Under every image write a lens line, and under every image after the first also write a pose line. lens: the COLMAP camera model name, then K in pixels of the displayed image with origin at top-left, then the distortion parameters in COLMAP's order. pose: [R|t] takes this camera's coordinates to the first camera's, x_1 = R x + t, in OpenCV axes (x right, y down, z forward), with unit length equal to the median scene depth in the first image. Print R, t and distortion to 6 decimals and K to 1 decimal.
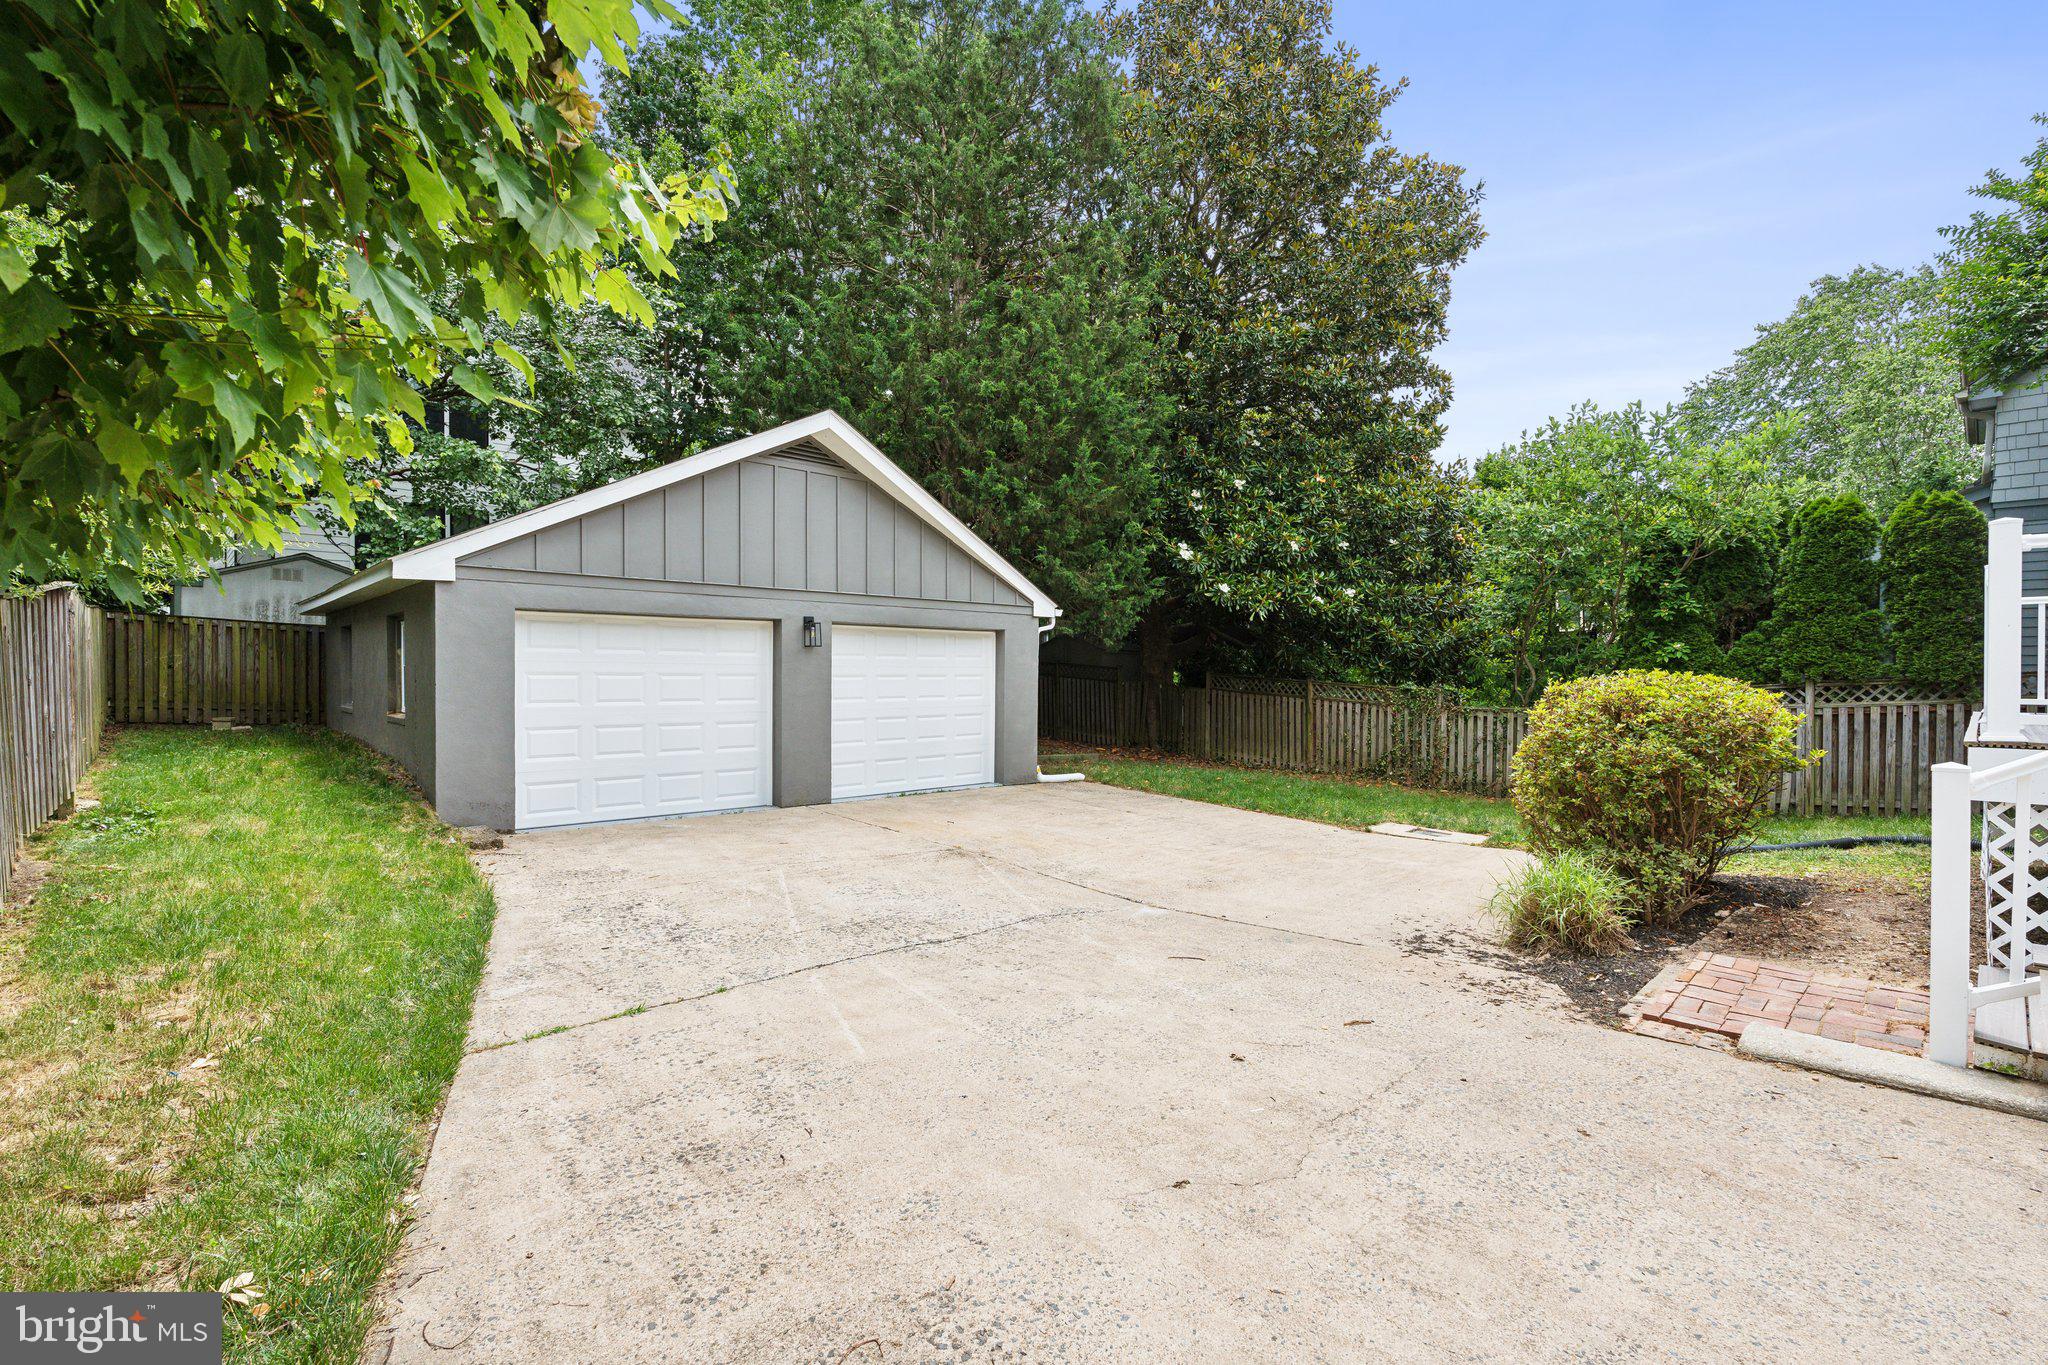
lens RADIAL K [[918.8, 0, 1024.0], [0, 918.8, 682.5], [0, 0, 1]] dist [-0.002340, -0.000533]
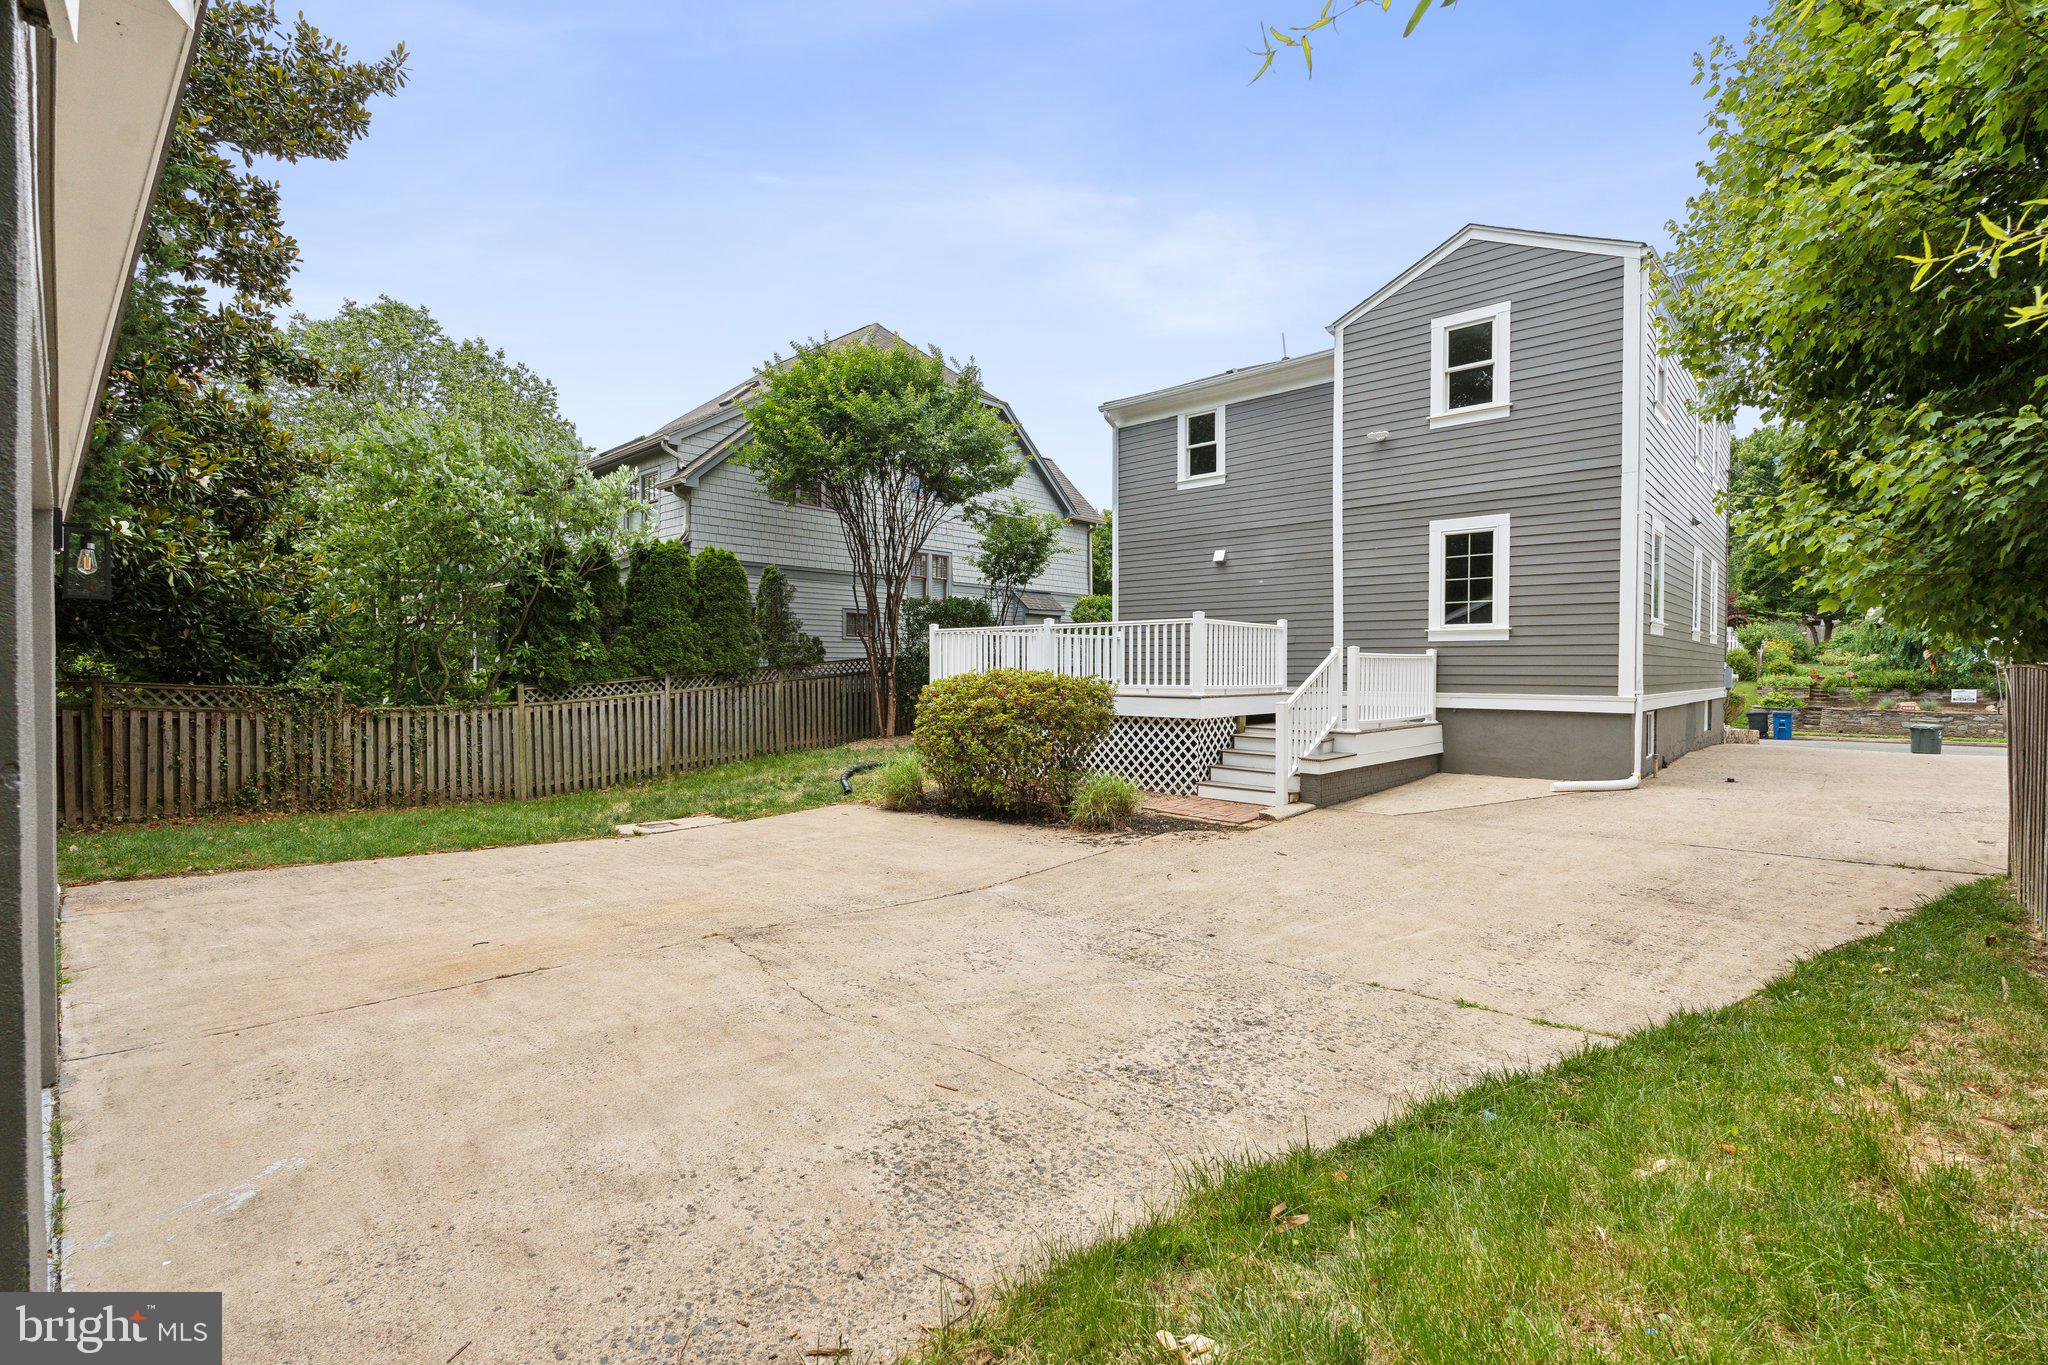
lens RADIAL K [[918.8, 0, 1024.0], [0, 918.8, 682.5], [0, 0, 1]] dist [-0.002340, -0.000533]
pose [[-0.067595, -0.018689, 0.997538, -1.078111], [0.010575, 0.999755, 0.019447, -0.019227], [-0.997657, 0.011864, -0.067381, 1.193933]]
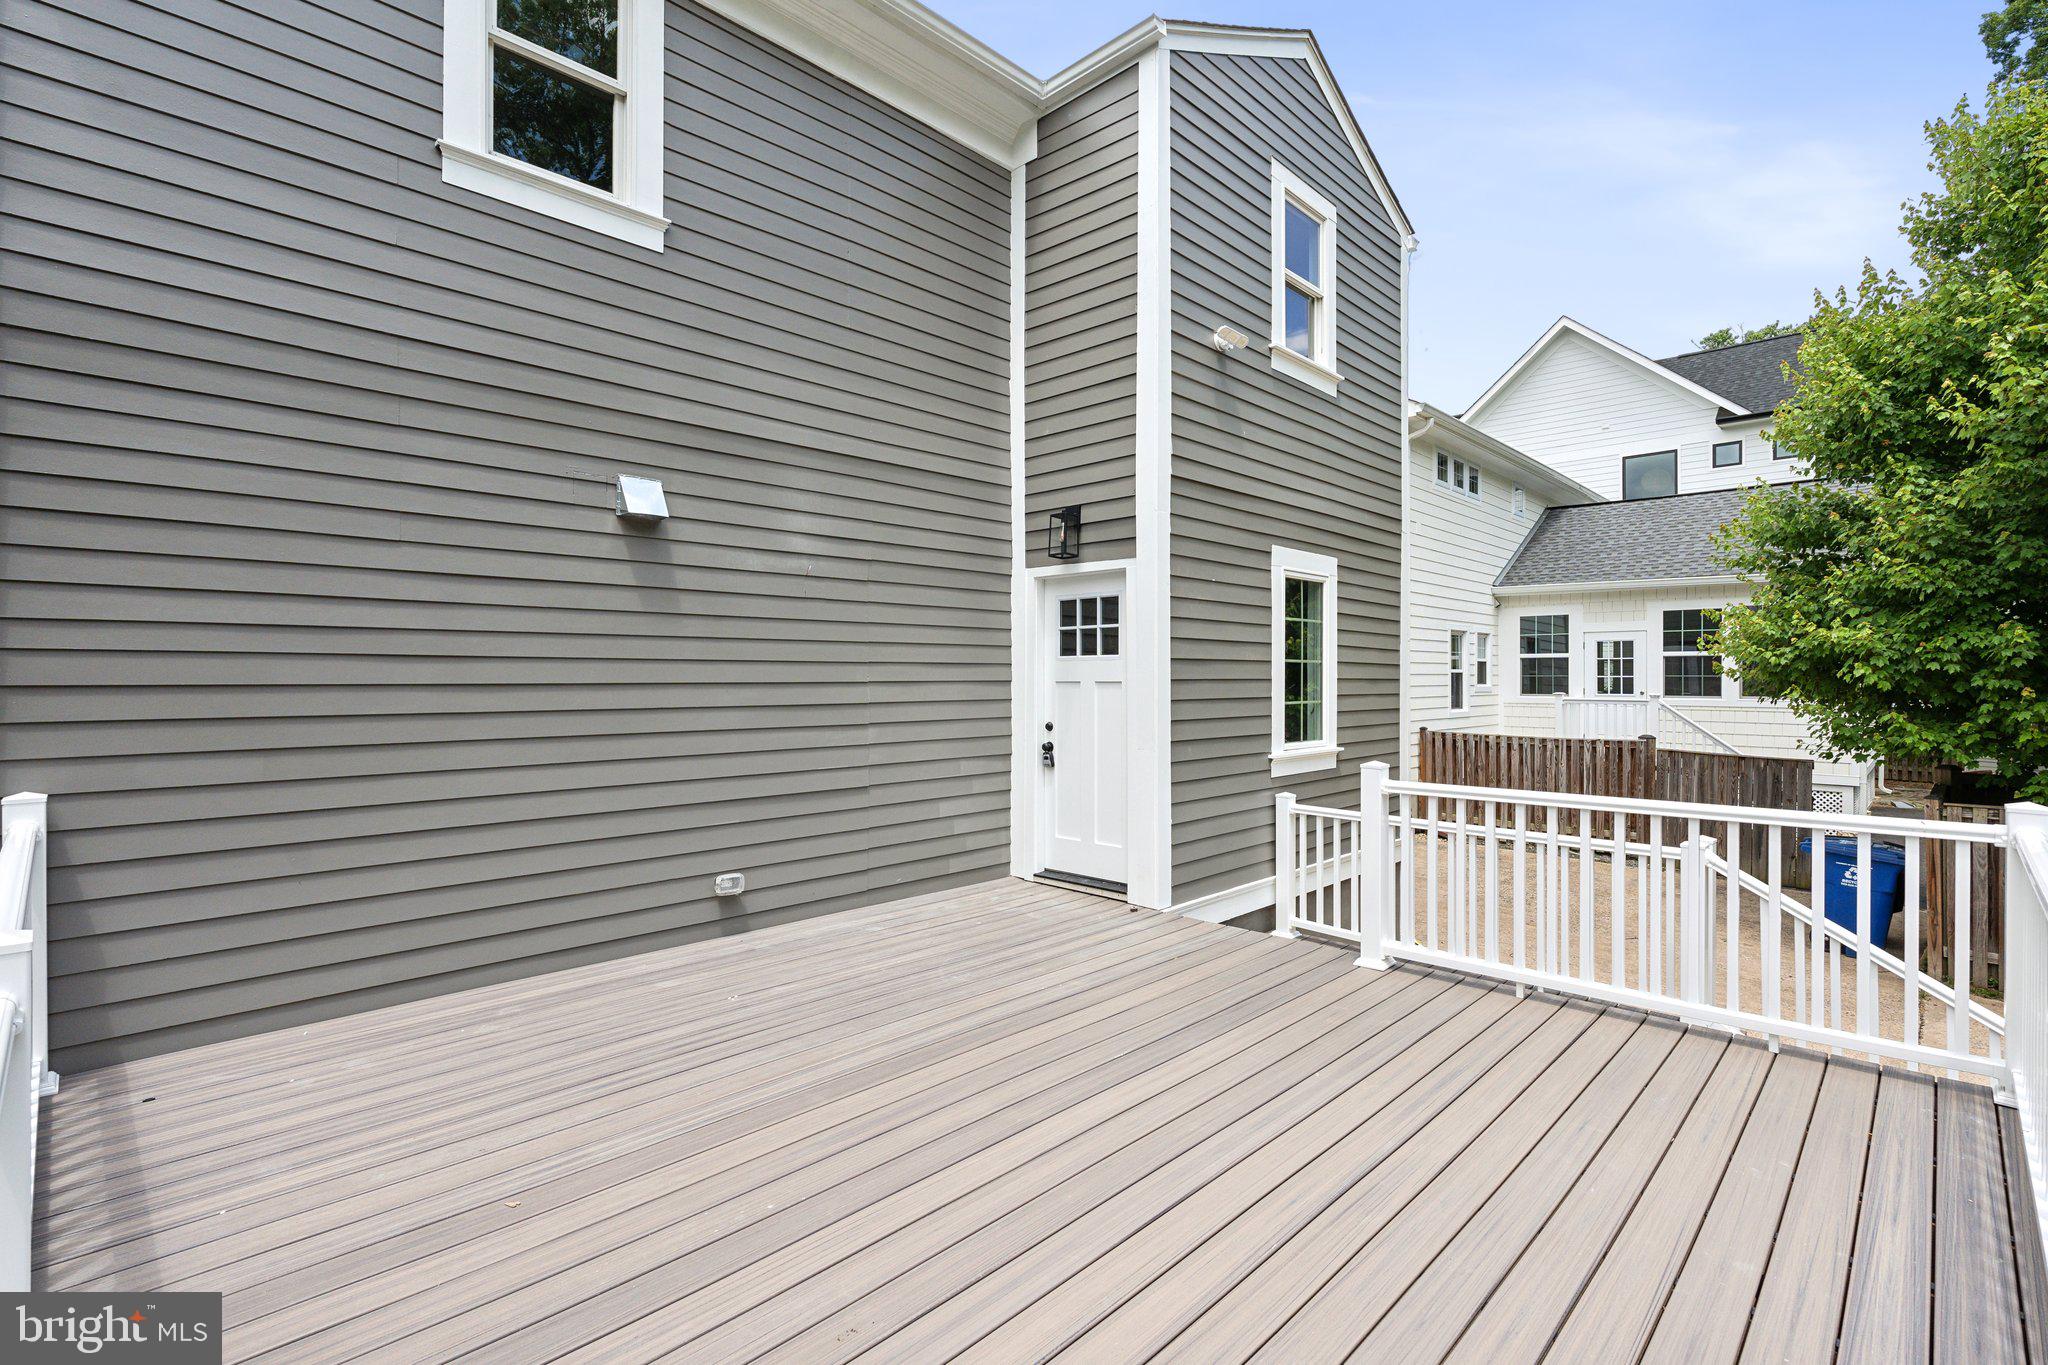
lens RADIAL K [[957.5, 0, 1024.0], [0, 957.5, 682.5], [0, 0, 1]] dist [-0.002291, -0.000053]
pose [[-0.999181, -0.001778, -0.040436, 1.364452], [-0.002523, 0.999828, 0.018390, -0.198930], [0.040396, 0.018477, -0.999013, 1.249043]]
